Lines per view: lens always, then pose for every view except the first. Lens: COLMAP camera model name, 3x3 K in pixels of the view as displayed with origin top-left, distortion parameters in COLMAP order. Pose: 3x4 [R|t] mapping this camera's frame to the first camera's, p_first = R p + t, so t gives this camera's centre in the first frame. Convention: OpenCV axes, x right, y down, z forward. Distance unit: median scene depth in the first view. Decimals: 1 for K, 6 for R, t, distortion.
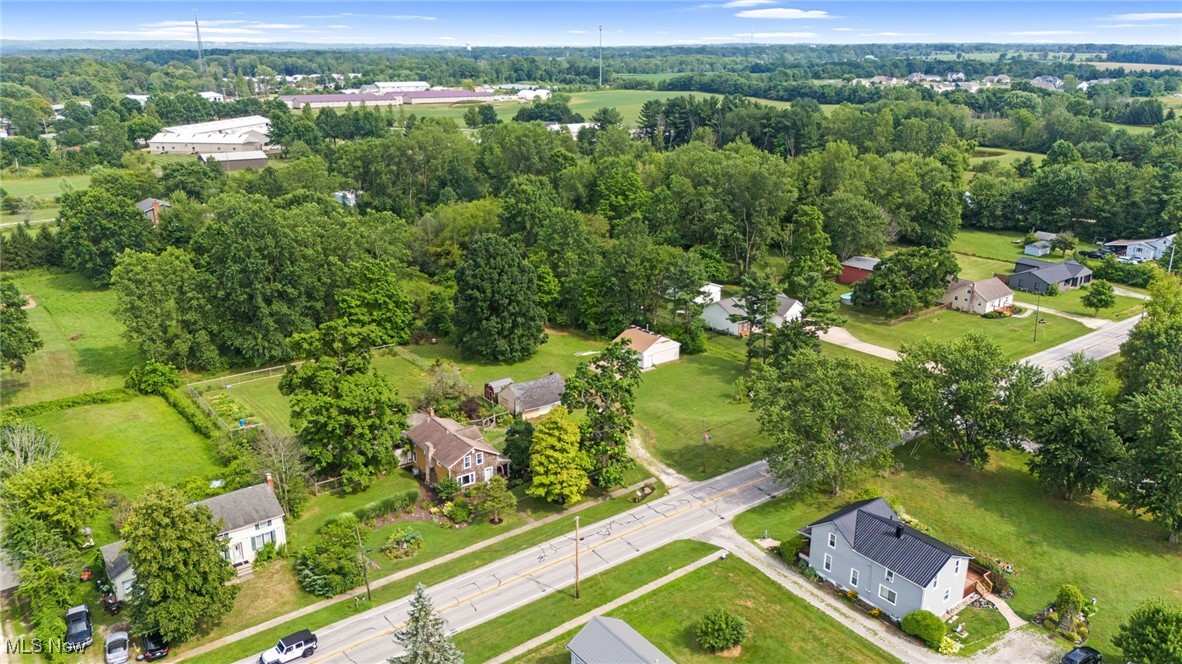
lens RADIAL K [[867.7, 0, 589.1], [0, 867.7, 332.7], [0, 0, 1]] dist [0.034816, -0.030329]
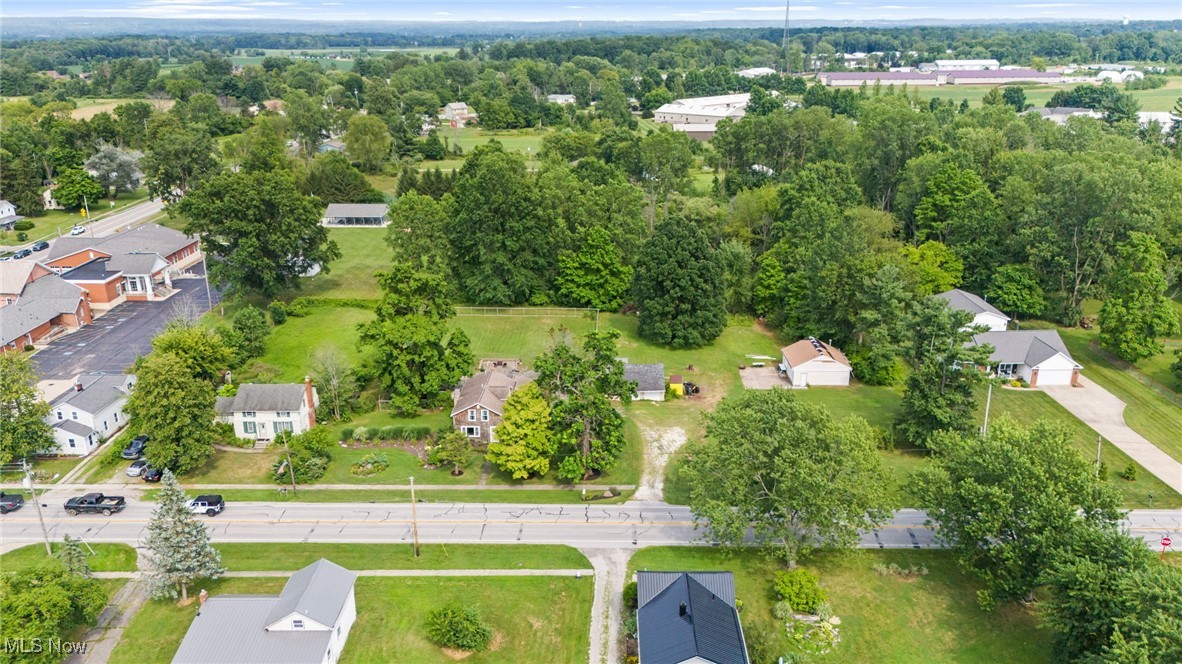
lens RADIAL K [[867.7, 0, 586.4], [0, 867.7, 334.1], [0, 0, 1]] dist [0.034816, -0.030329]
pose [[0.788072, 0.198994, -0.582532, 0.308450], [-0.184504, 0.979160, 0.084879, -0.035106], [0.587283, 0.040589, 0.808364, 0.117374]]
